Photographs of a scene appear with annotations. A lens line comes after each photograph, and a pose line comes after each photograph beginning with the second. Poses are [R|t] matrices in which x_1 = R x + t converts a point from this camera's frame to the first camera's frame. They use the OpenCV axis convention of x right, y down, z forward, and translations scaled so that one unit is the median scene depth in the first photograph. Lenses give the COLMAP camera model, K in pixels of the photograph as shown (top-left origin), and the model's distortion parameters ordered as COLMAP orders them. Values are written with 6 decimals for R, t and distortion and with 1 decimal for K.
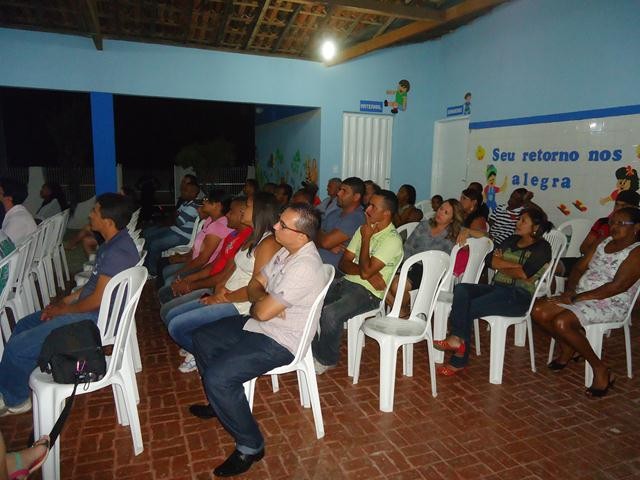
lens RADIAL K [[465.0, 0, 320.0], [0, 465.0, 240.0], [0, 0, 1]] dist [-0.011185, 0.001000]
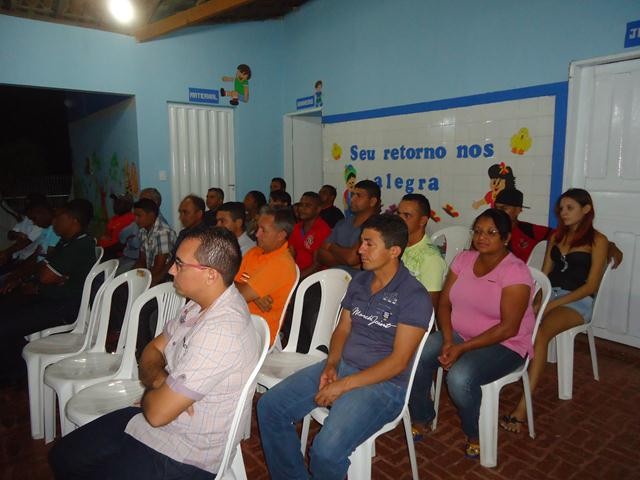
lens RADIAL K [[465.0, 0, 320.0], [0, 465.0, 240.0], [0, 0, 1]] dist [-0.011185, 0.001000]
pose [[0.960910, -0.065797, 0.268928, 0.080788], [0.067060, 0.997739, 0.004496, -0.033205], [-0.268616, 0.013714, 0.963150, 0.201638]]
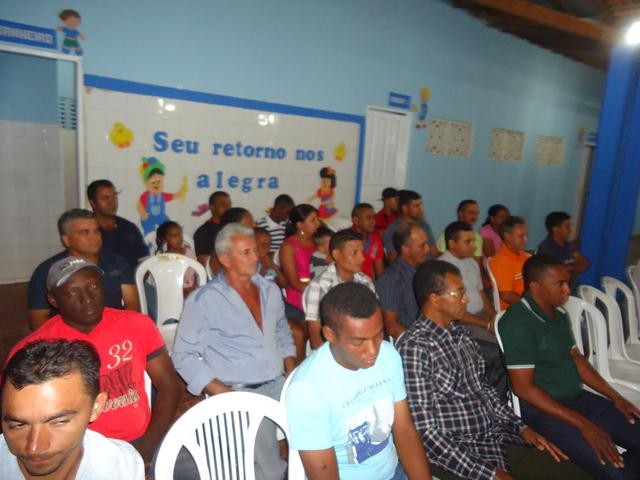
lens RADIAL K [[465.0, 0, 320.0], [0, 465.0, 240.0], [0, 0, 1]] dist [-0.011185, 0.001000]
pose [[-0.306815, -0.202857, 0.929900, -0.298234], [0.082127, 0.967735, 0.238209, -0.188671], [-0.948219, 0.149456, -0.280256, 1.000634]]
